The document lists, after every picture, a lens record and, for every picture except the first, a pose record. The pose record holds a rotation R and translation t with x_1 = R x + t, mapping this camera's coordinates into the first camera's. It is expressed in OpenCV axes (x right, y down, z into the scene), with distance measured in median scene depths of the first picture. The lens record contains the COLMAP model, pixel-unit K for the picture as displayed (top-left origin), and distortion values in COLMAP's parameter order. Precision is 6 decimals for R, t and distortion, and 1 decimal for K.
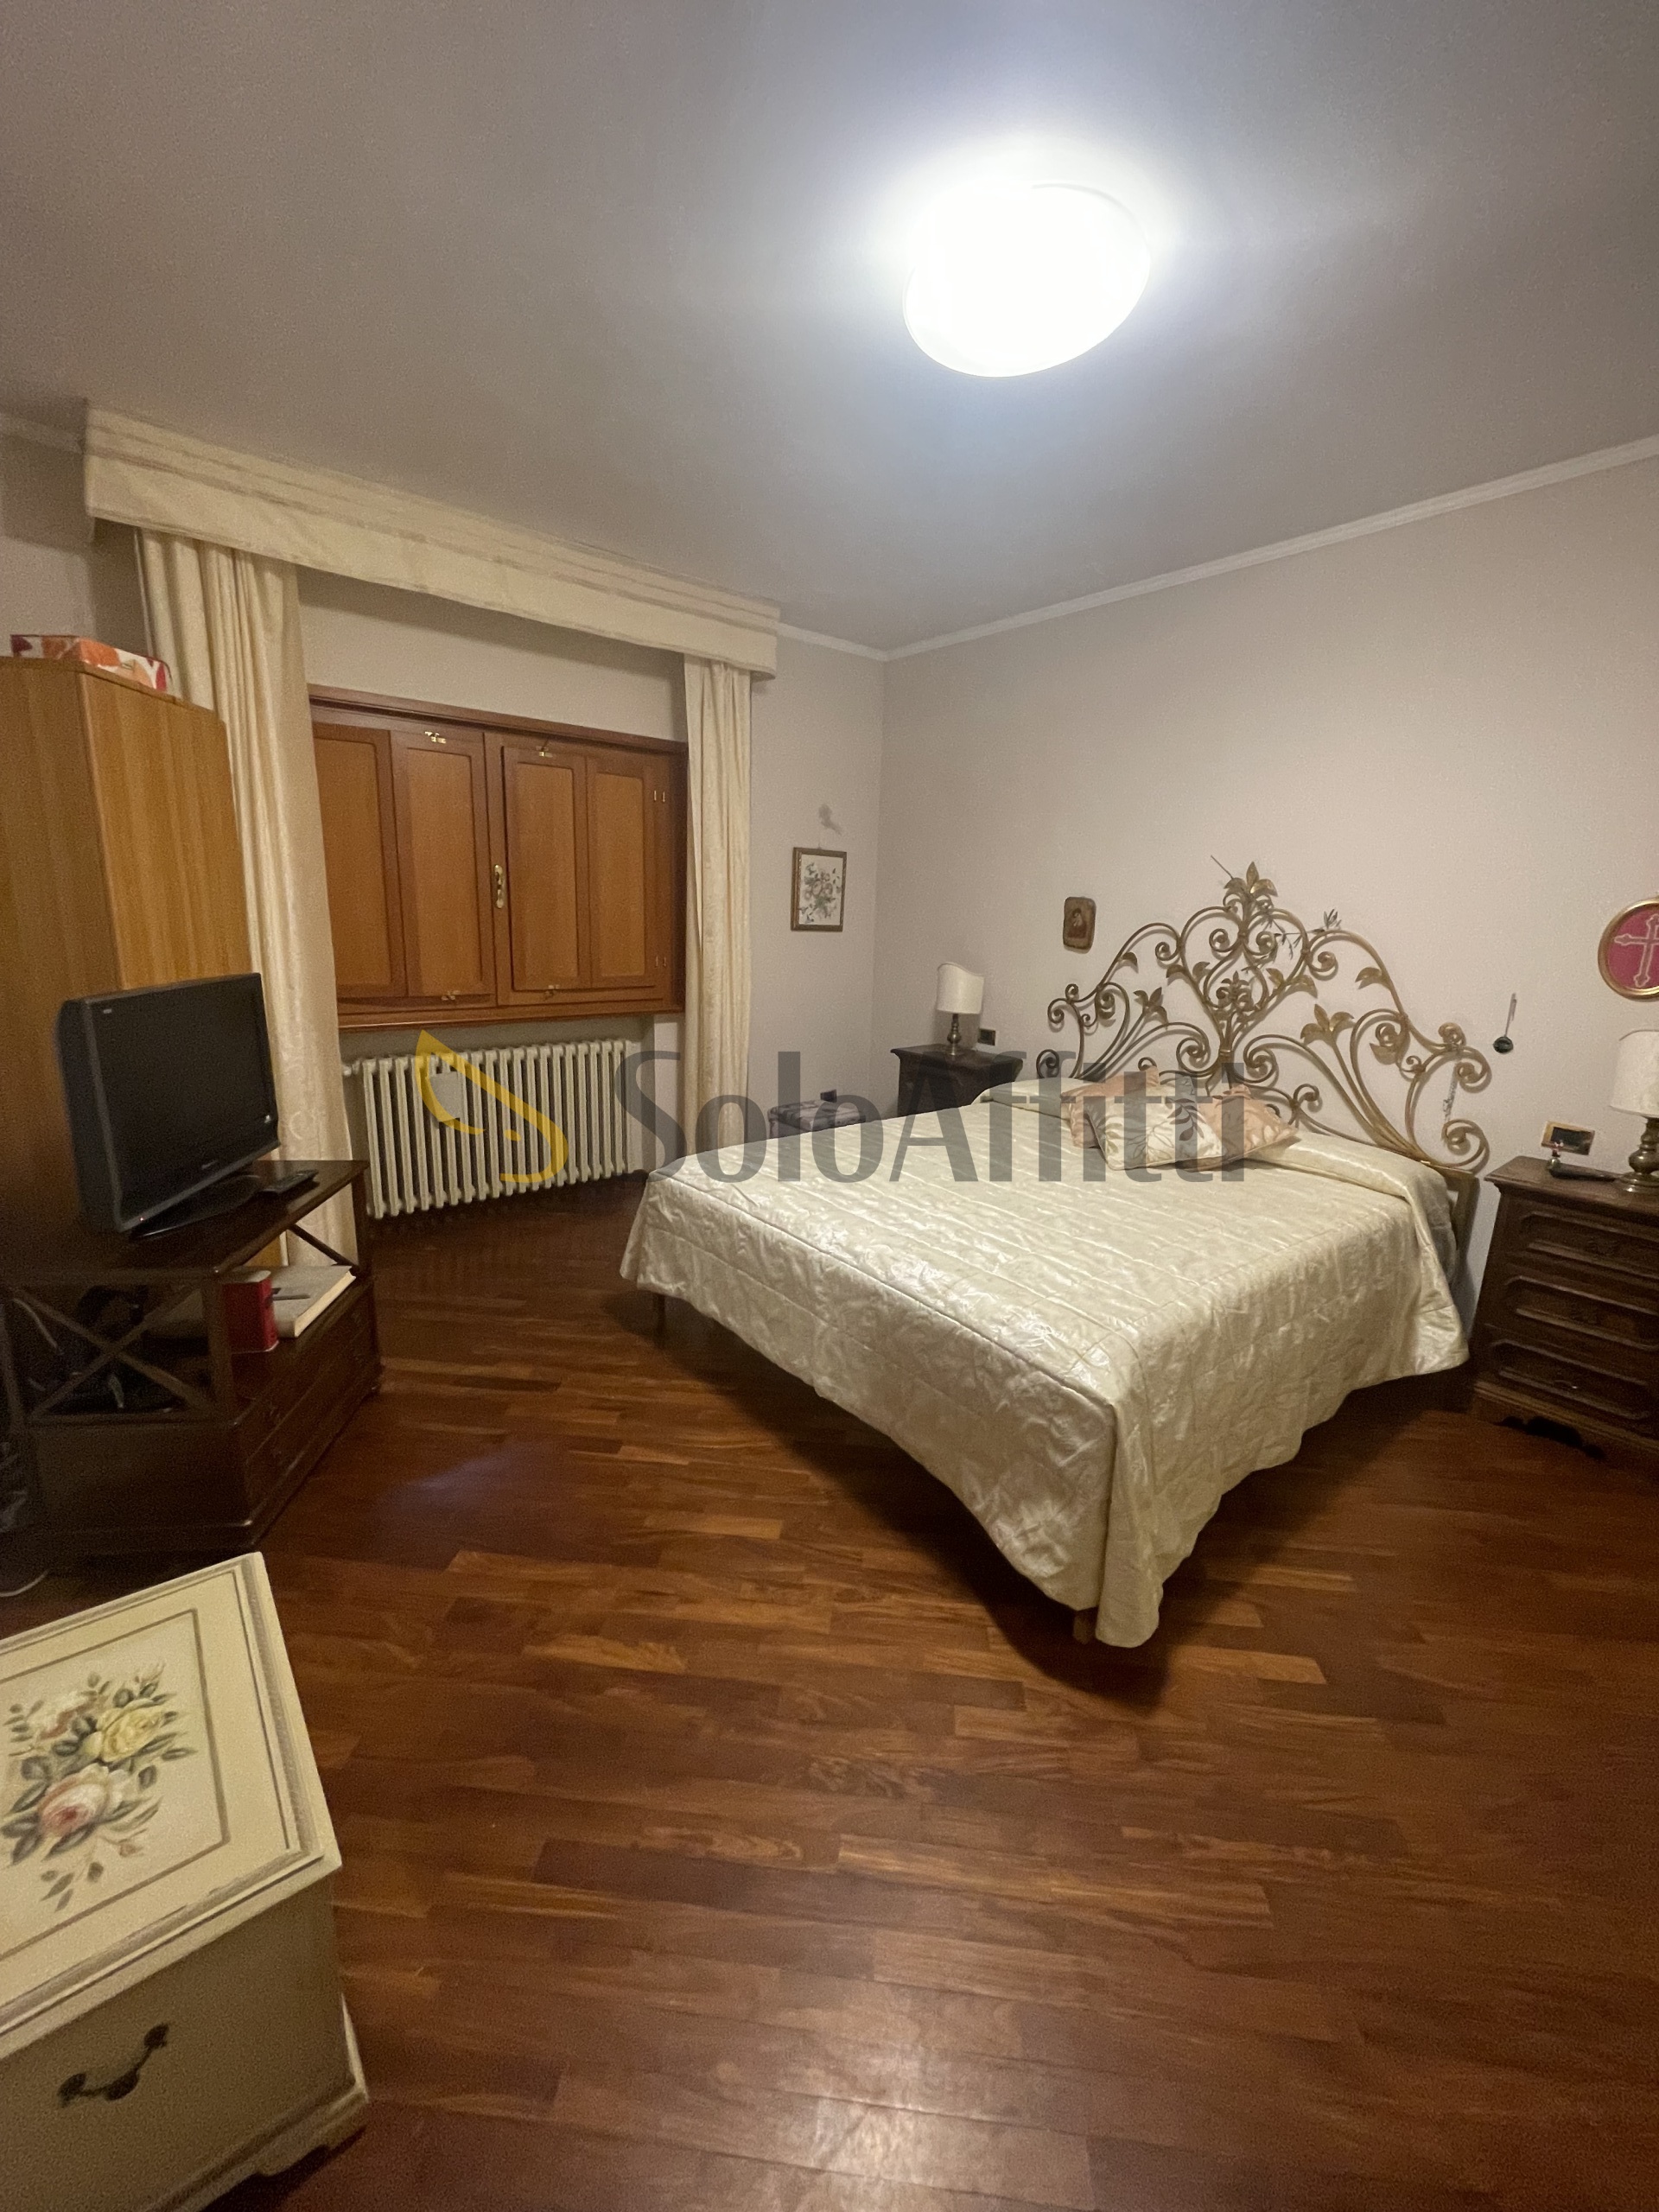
lens RADIAL K [[892.6, 0, 831.6], [0, 892.6, 1113.5], [0, 0, 1]] dist [-0.010913, 0.006304]
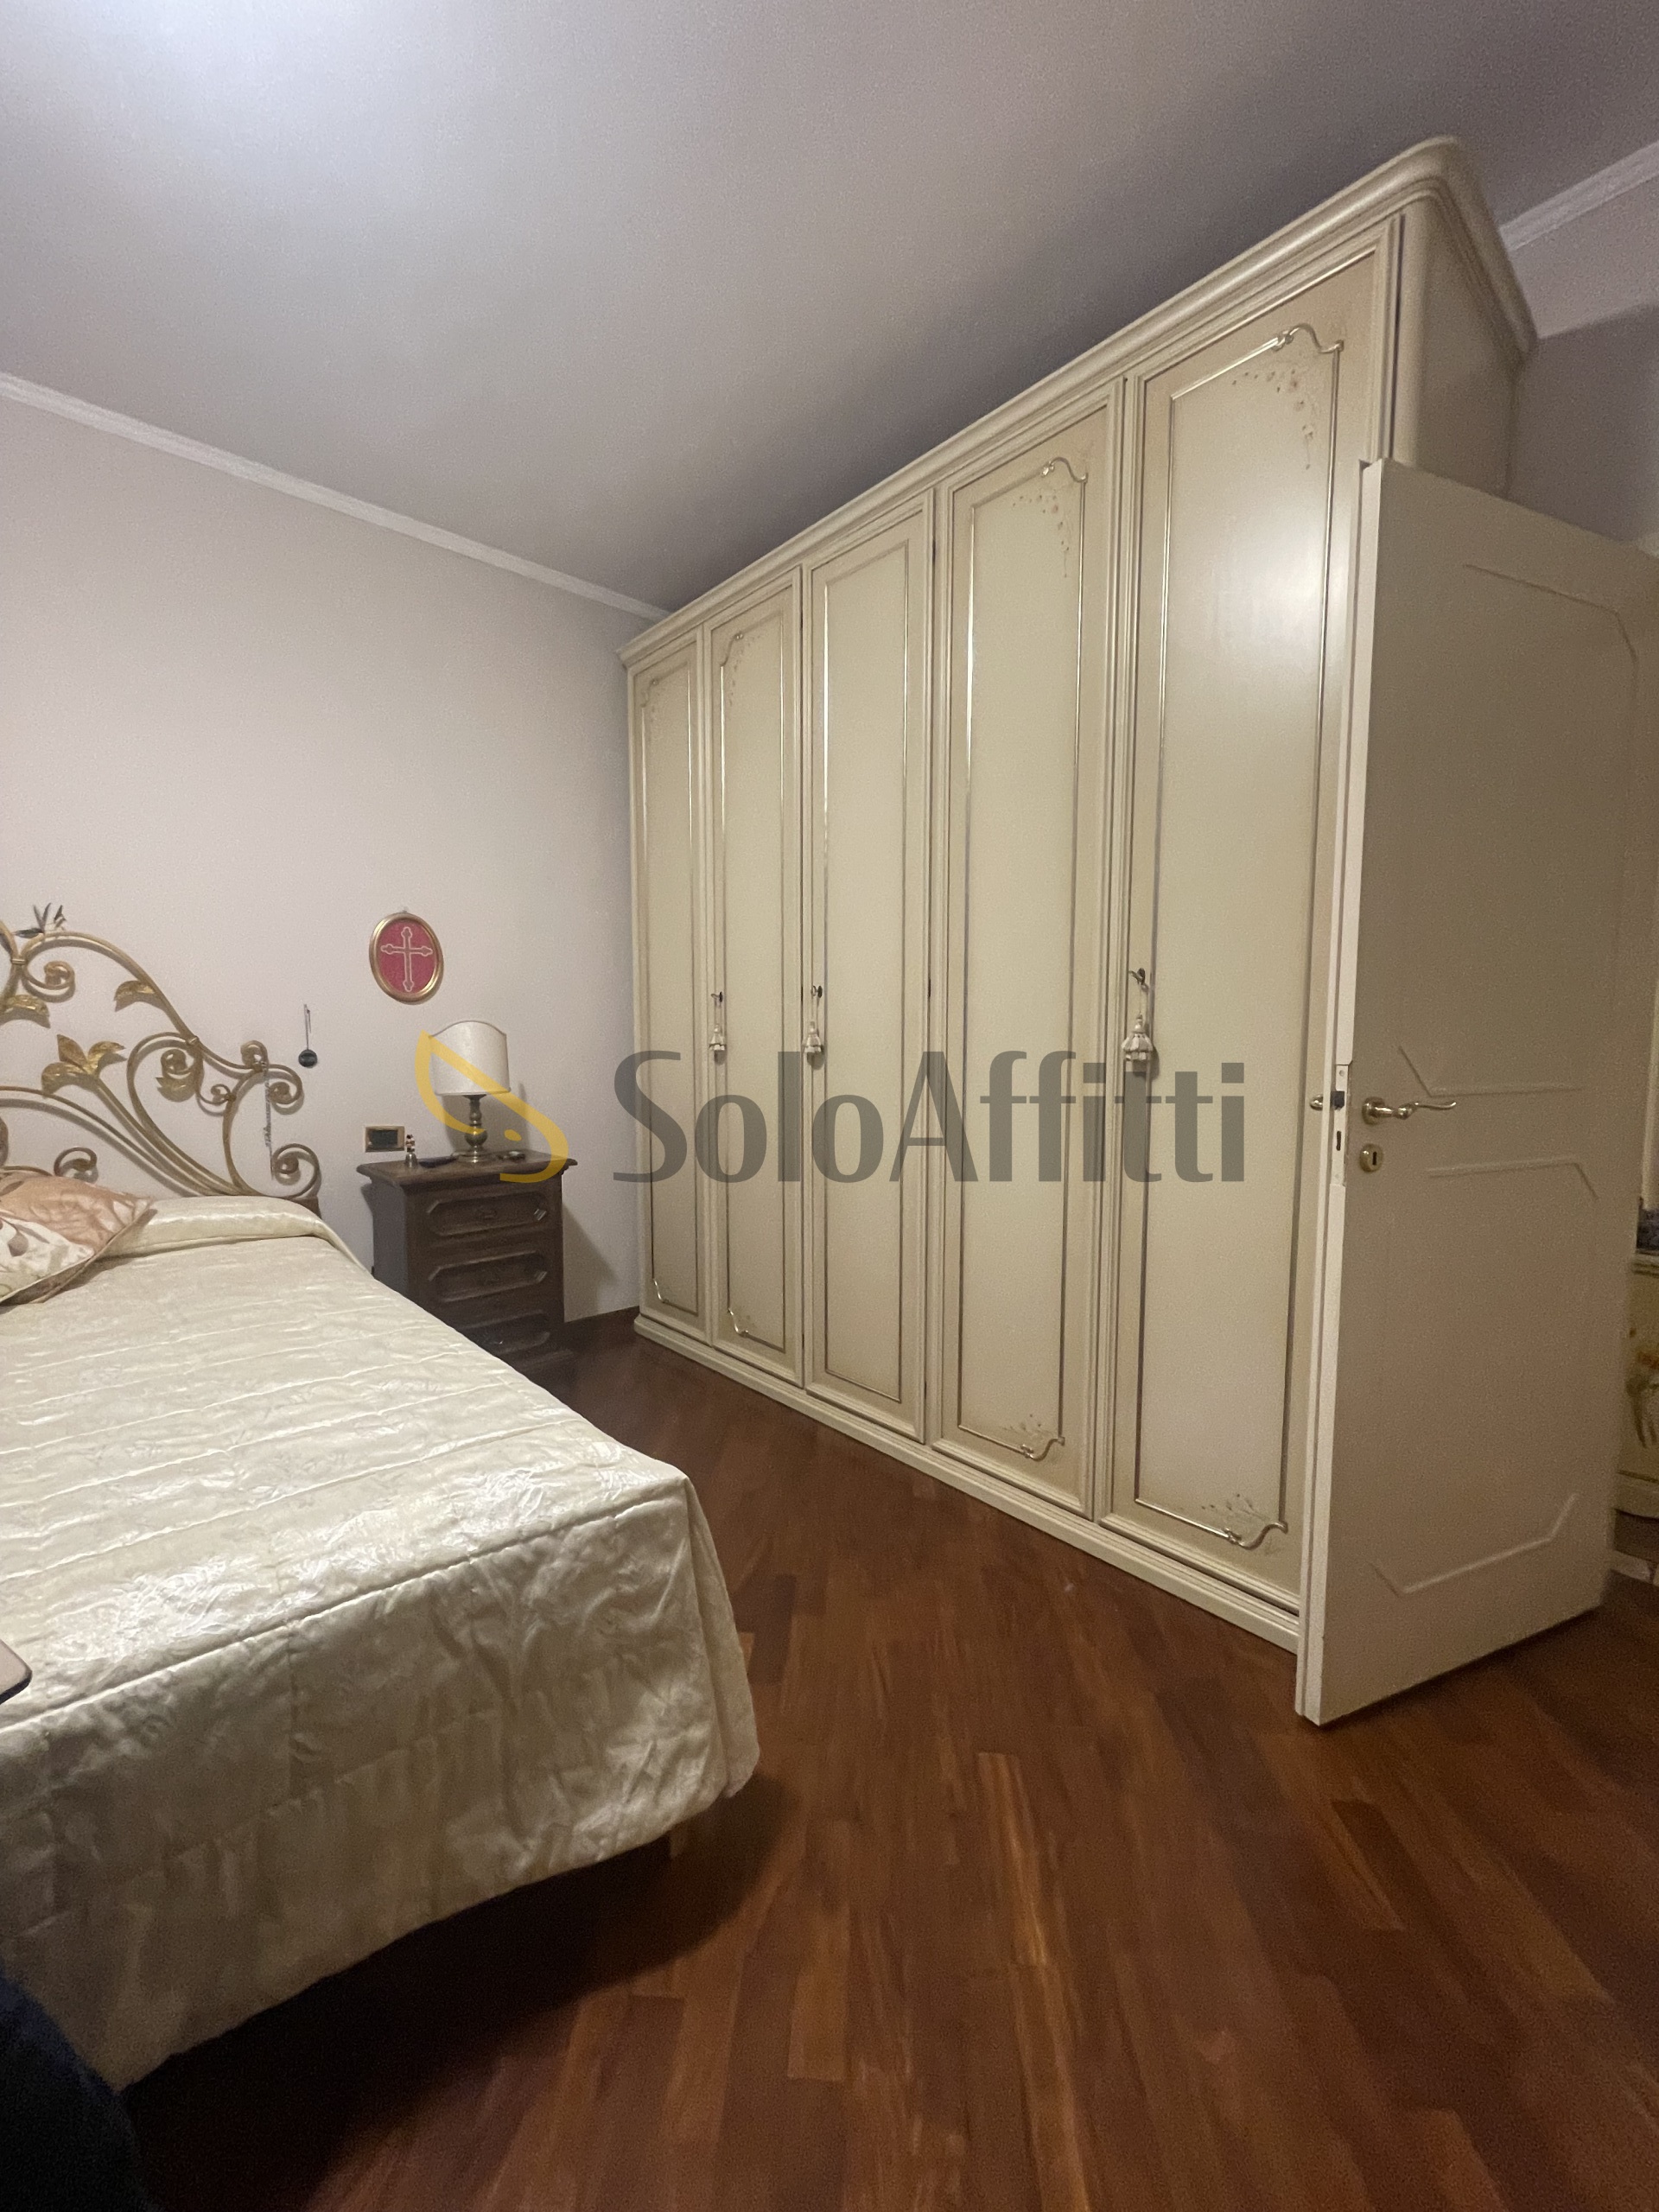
lens RADIAL K [[892.6, 0, 831.6], [0, 892.6, 1113.5], [0, 0, 1]] dist [-0.010913, 0.006304]
pose [[-0.049737, -0.121825, 0.991305, -0.281431], [0.231801, 0.964024, 0.130102, -0.018039], [-0.971491, 0.236256, -0.019708, 0.631231]]
